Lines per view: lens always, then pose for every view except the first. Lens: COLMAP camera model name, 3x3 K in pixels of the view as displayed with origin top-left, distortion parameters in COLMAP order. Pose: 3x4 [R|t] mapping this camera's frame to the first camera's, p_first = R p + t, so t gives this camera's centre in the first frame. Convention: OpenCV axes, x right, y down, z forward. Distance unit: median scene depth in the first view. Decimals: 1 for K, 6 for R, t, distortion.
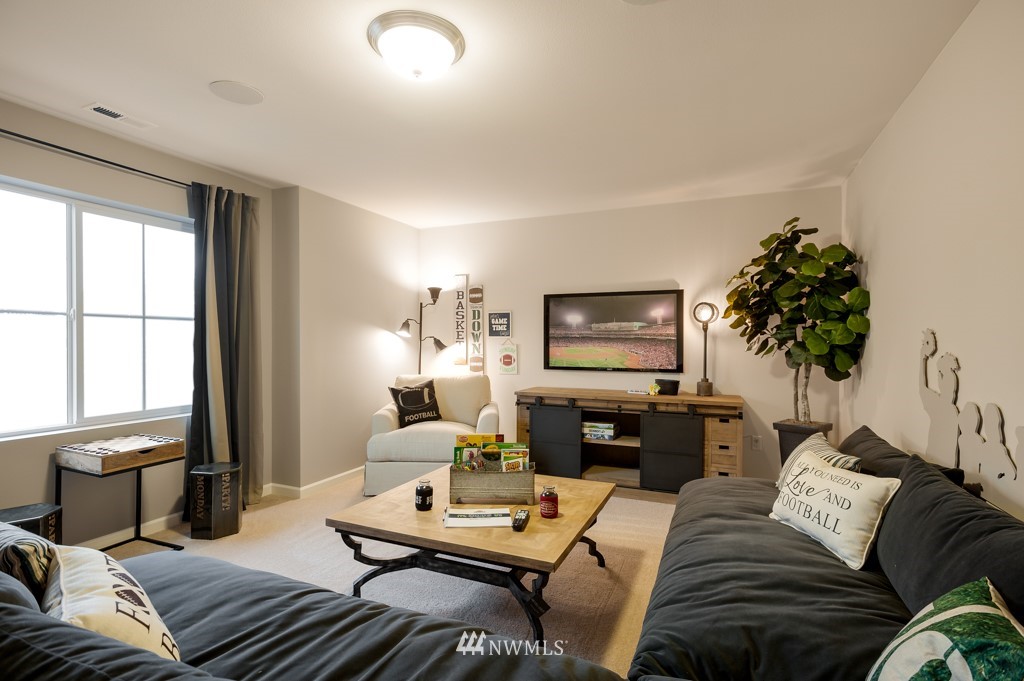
lens RADIAL K [[557.7, 0, 486.0], [0, 557.7, 344.0], [0, 0, 1]] dist [-0.003053, -0.000111]
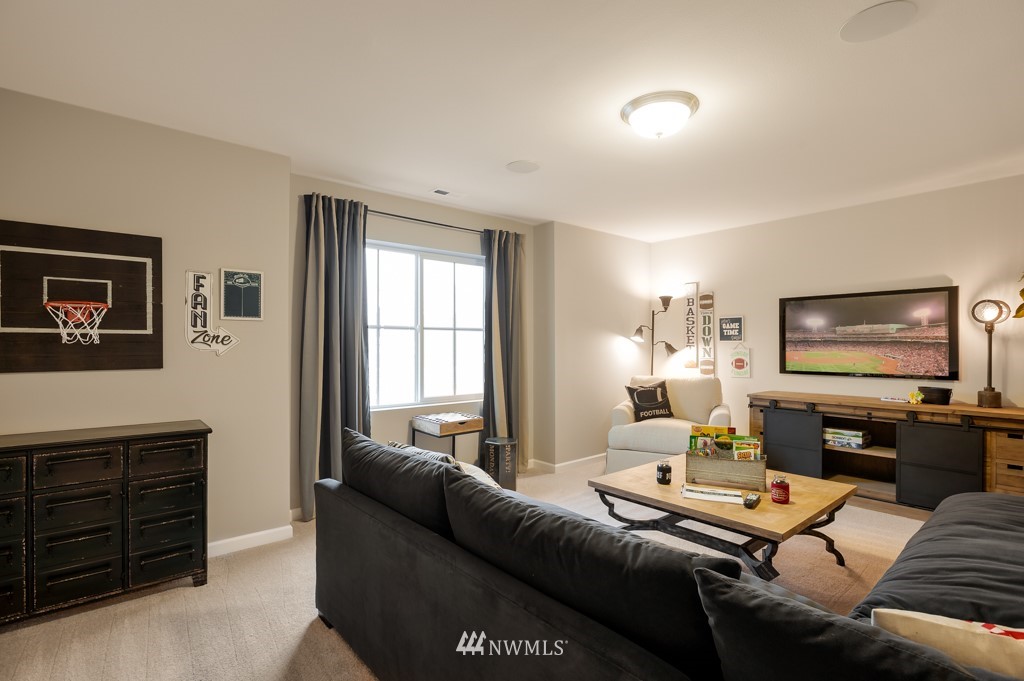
lens RADIAL K [[557.7, 0, 486.0], [0, 557.7, 344.0], [0, 0, 1]] dist [-0.003053, -0.000111]
pose [[0.924892, -0.004491, -0.380203, -0.003963], [0.001368, 0.999963, -0.008483, 0.000933], [0.380227, 0.007325, 0.924864, -0.166554]]
